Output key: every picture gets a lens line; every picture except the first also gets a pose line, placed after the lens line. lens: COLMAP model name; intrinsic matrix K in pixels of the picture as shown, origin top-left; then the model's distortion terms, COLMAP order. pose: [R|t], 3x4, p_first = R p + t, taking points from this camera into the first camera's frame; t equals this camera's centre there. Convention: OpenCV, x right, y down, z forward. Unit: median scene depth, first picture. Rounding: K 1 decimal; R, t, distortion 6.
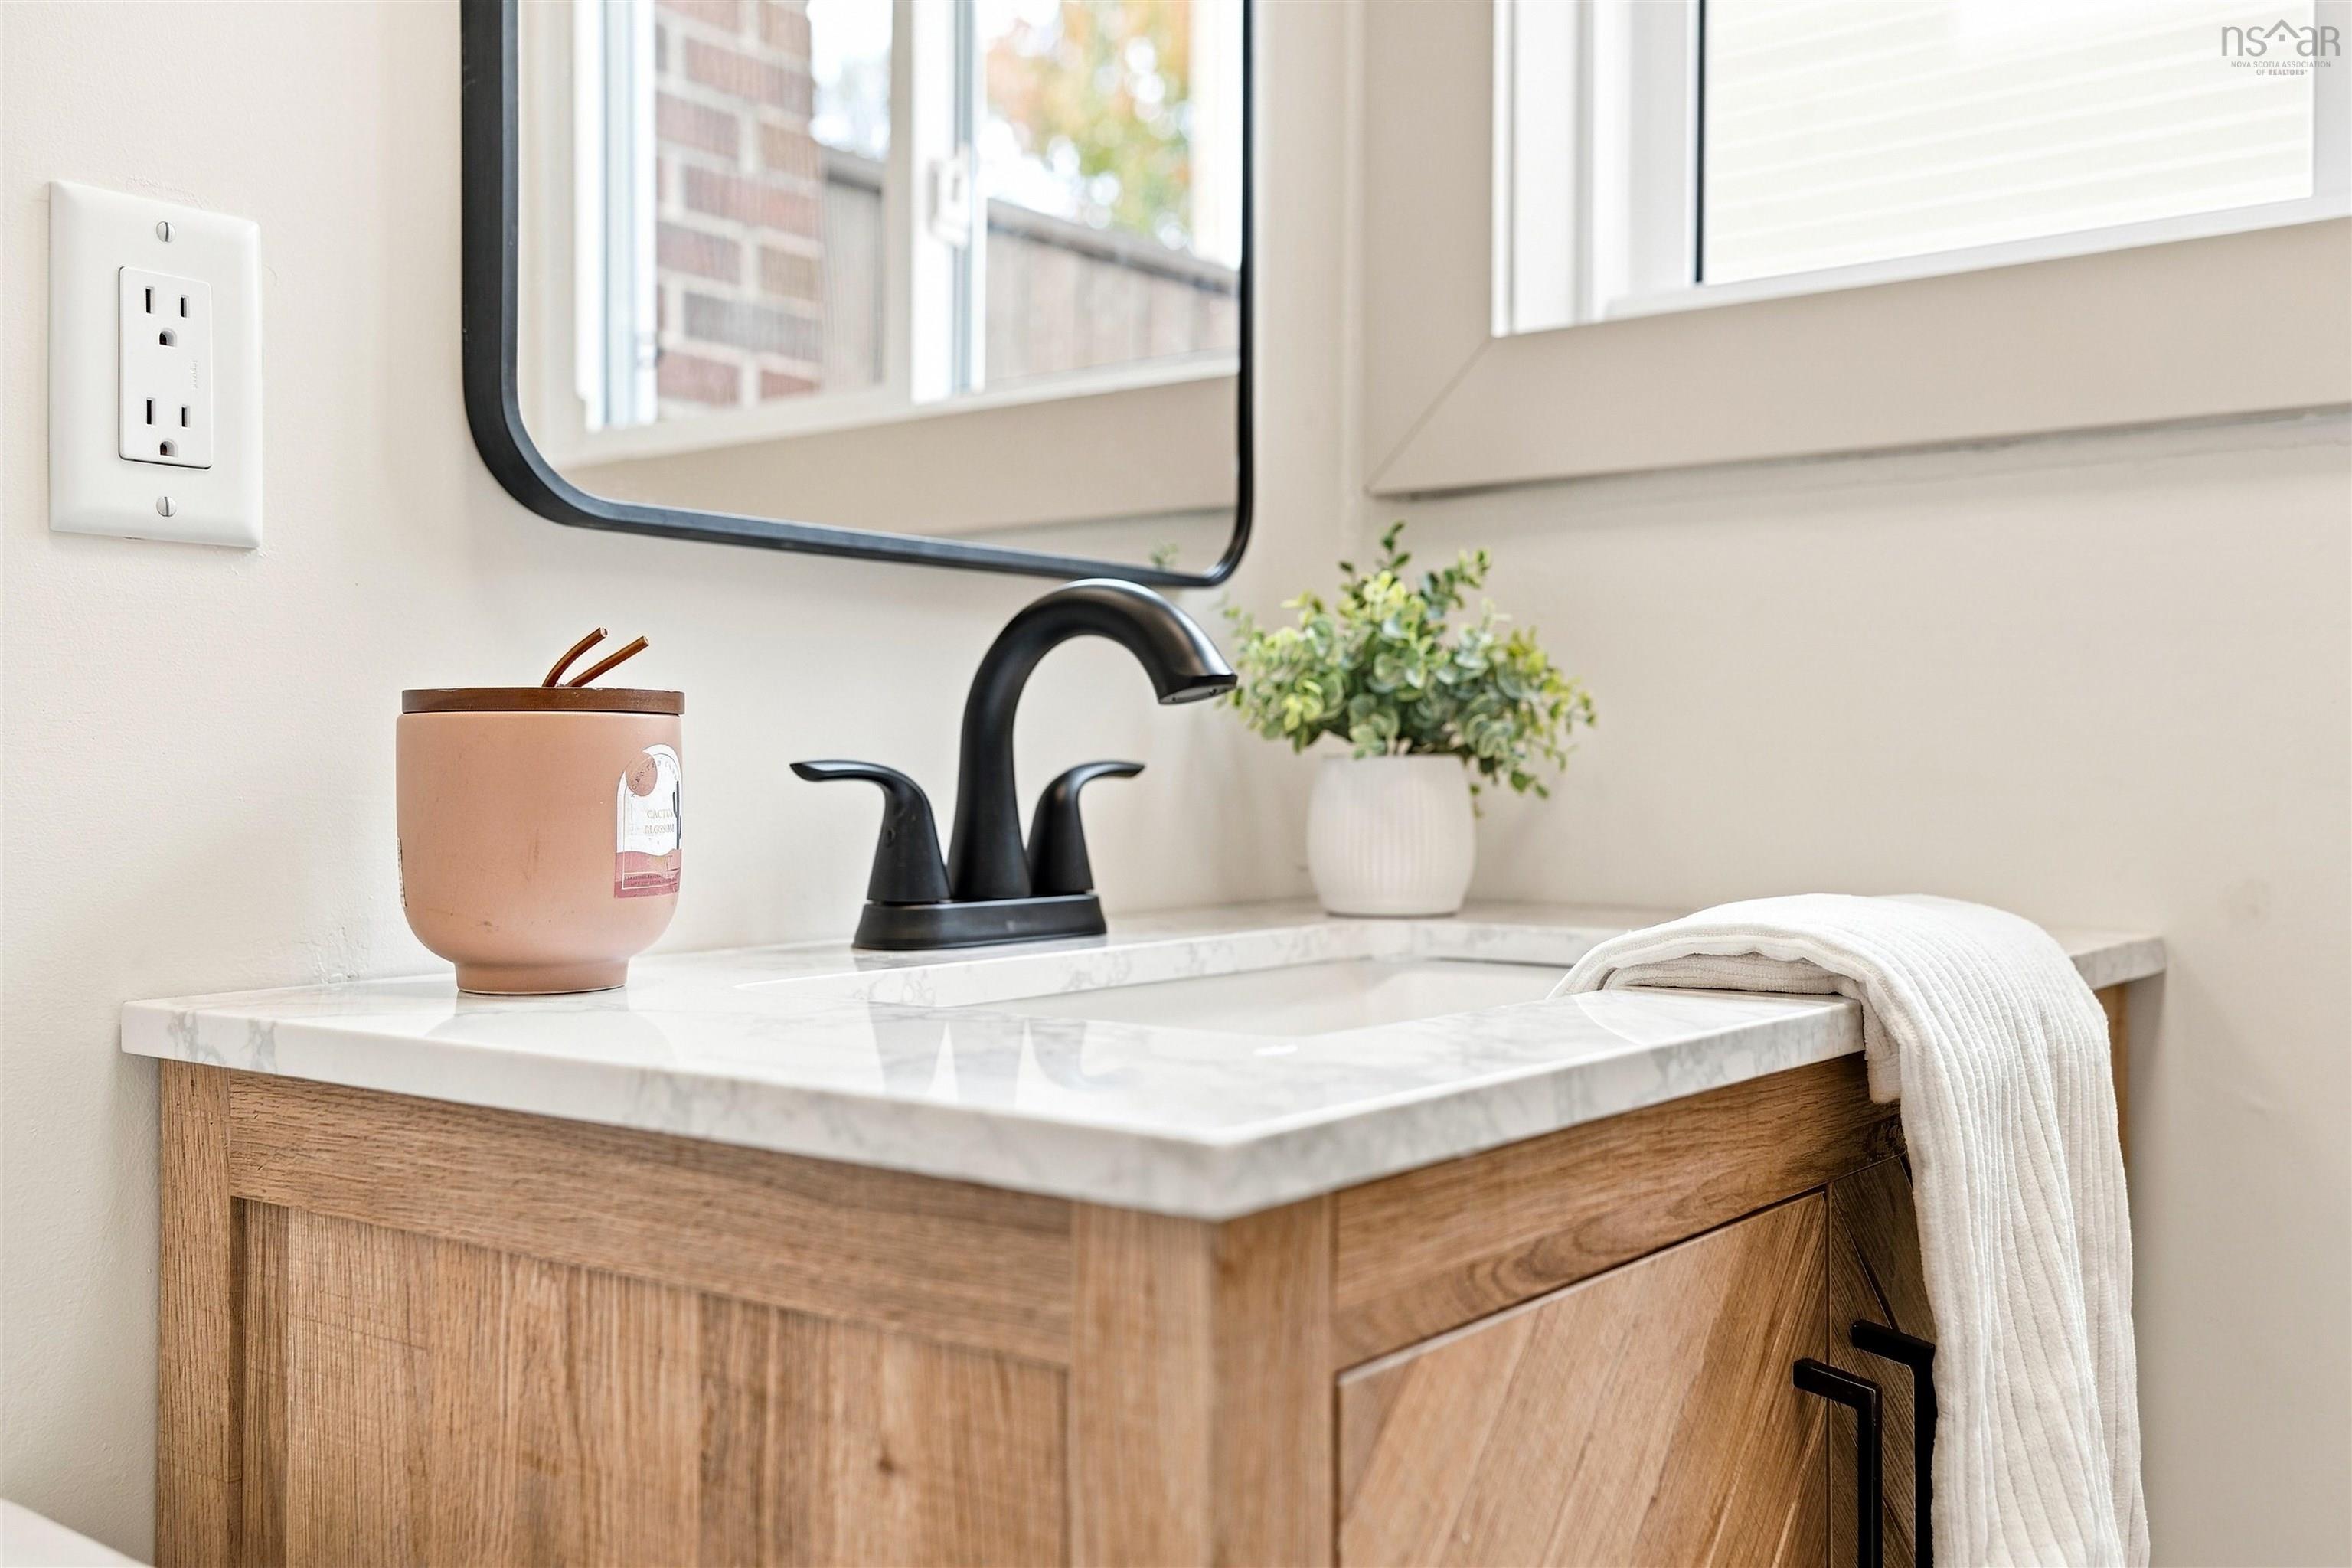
lens RADIAL K [[2254.0, 0, 1176.0], [0, 2254.0, 784.0], [0, 0, 1]] dist [0.144858, 0.007209]
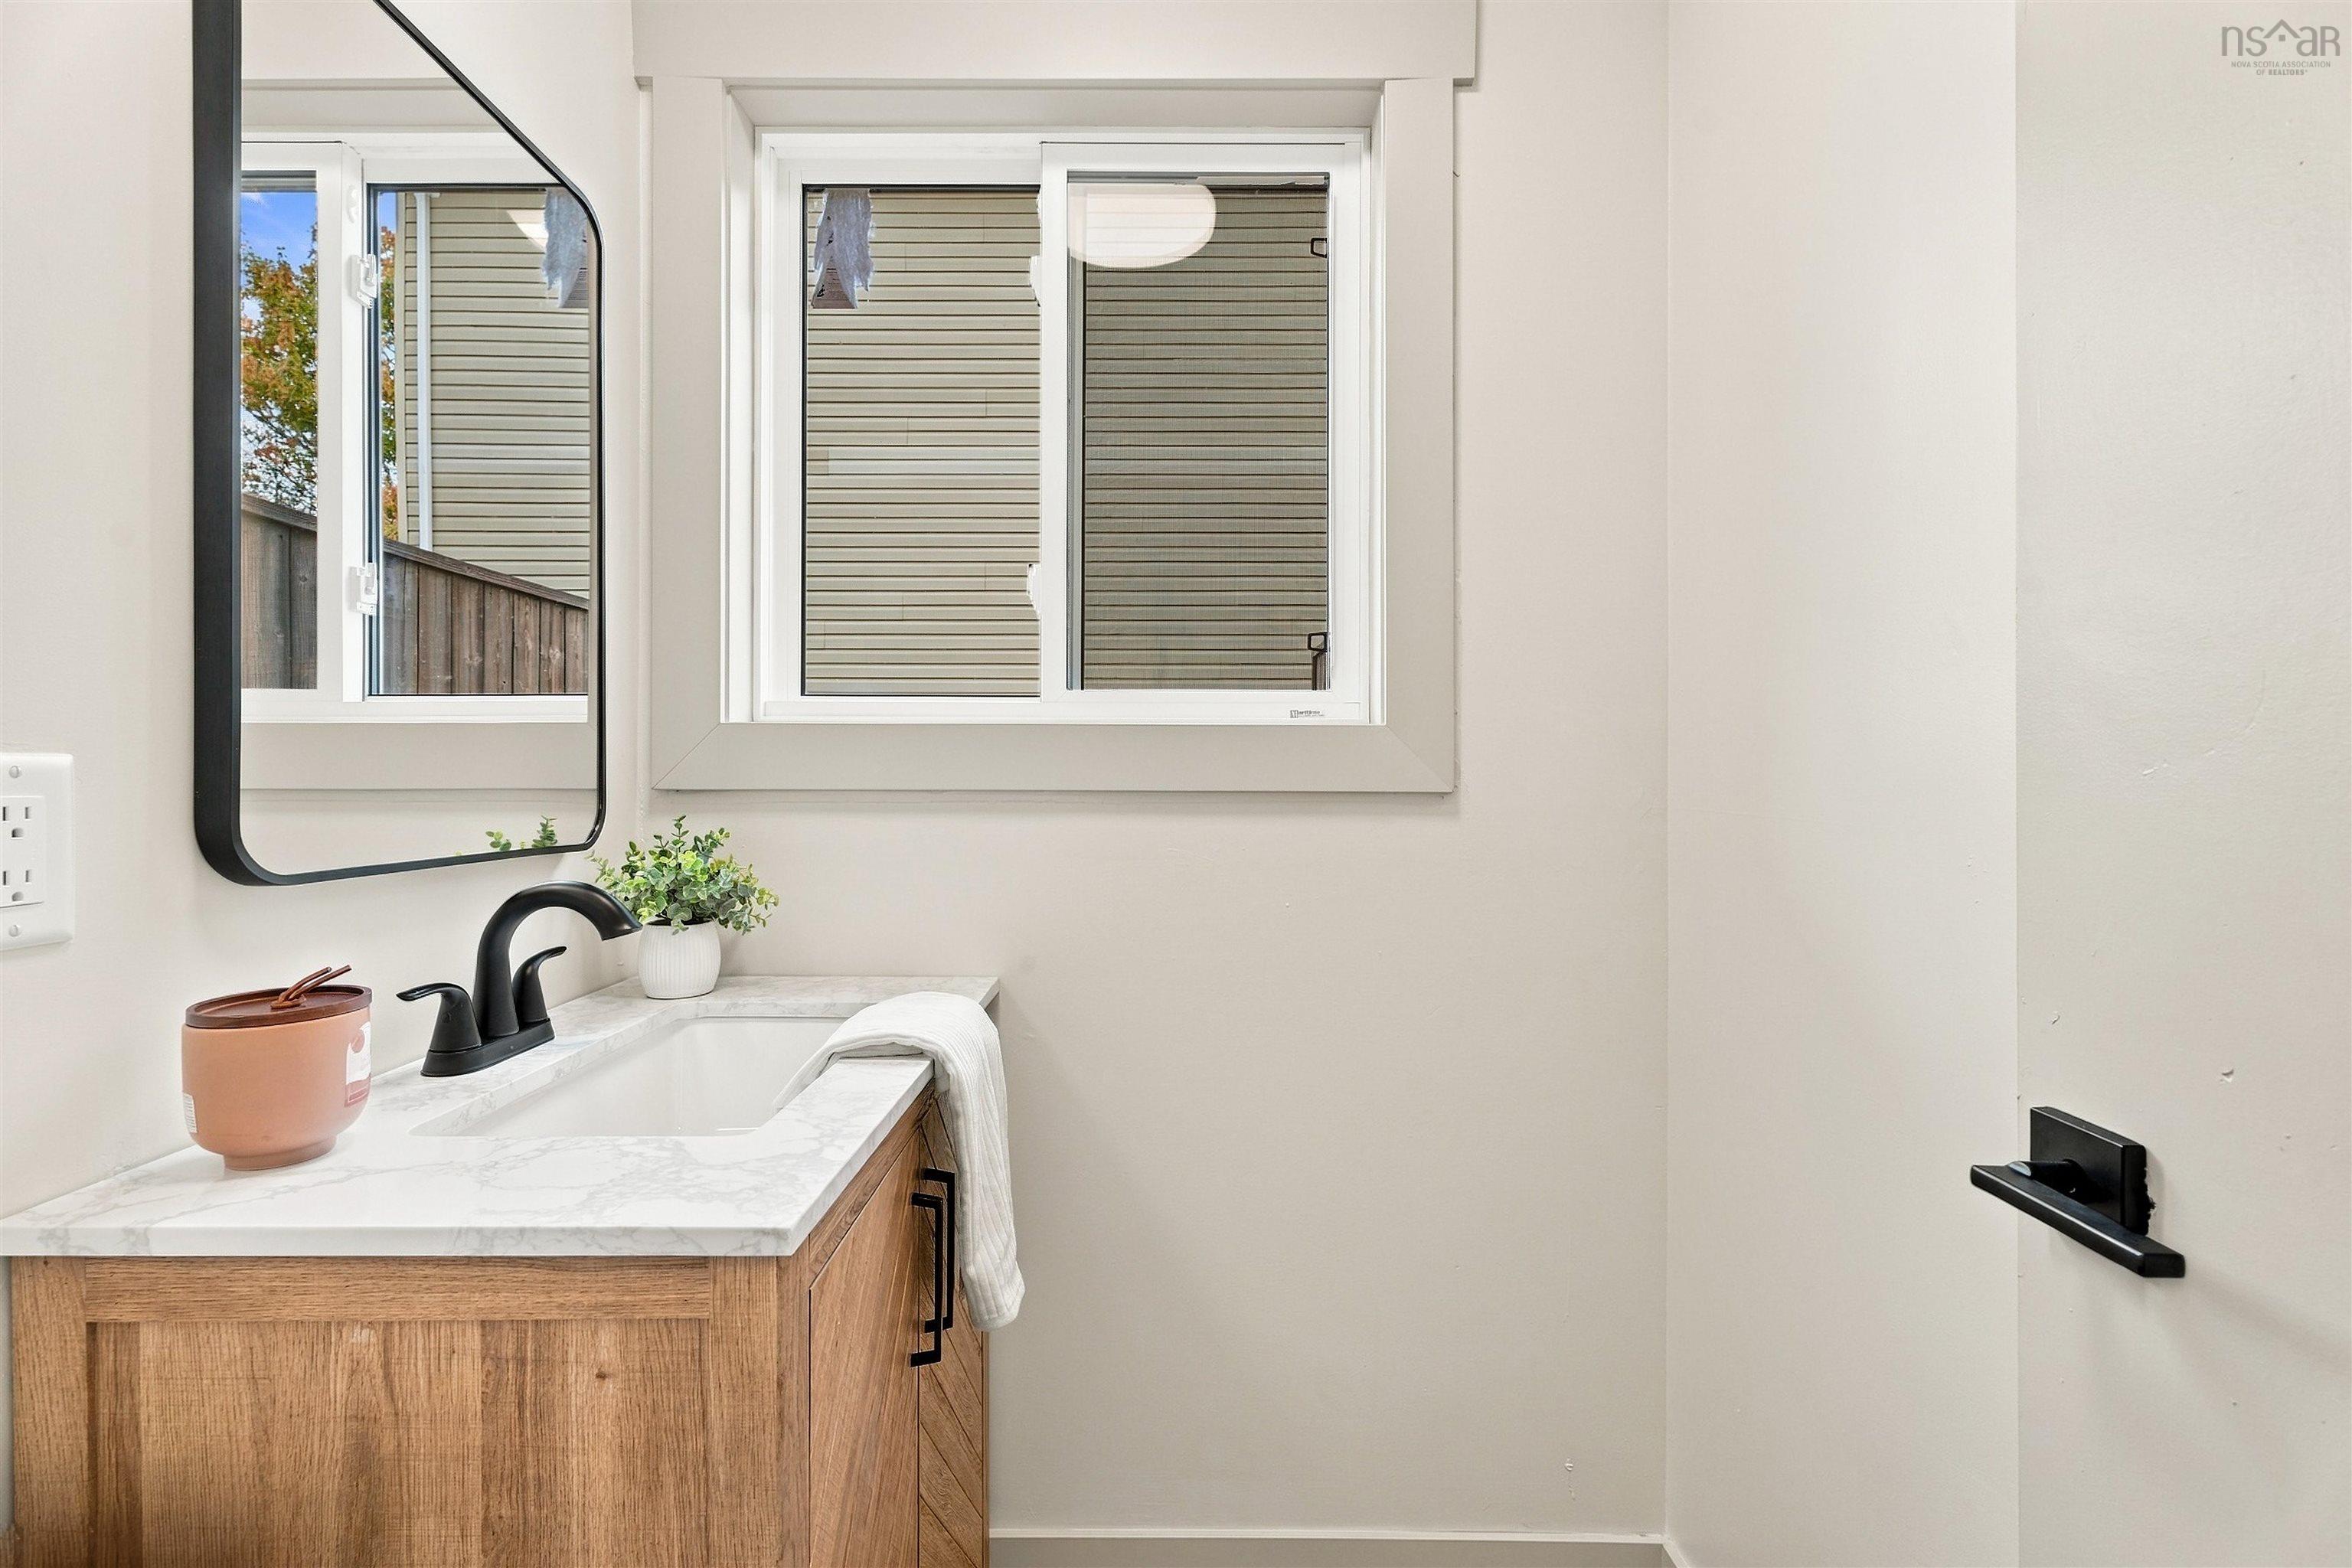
lens RADIAL K [[1021.9, 0, 1176.0], [0, 1021.9, 784.0], [0, 0, 1]] dist [0.018156, 0.000091]
pose [[0.786855, 0.006444, 0.617105, -0.252151], [0.000477, 0.999939, -0.011049, -0.237626], [-0.617138, 0.008988, 0.786804, -0.171375]]
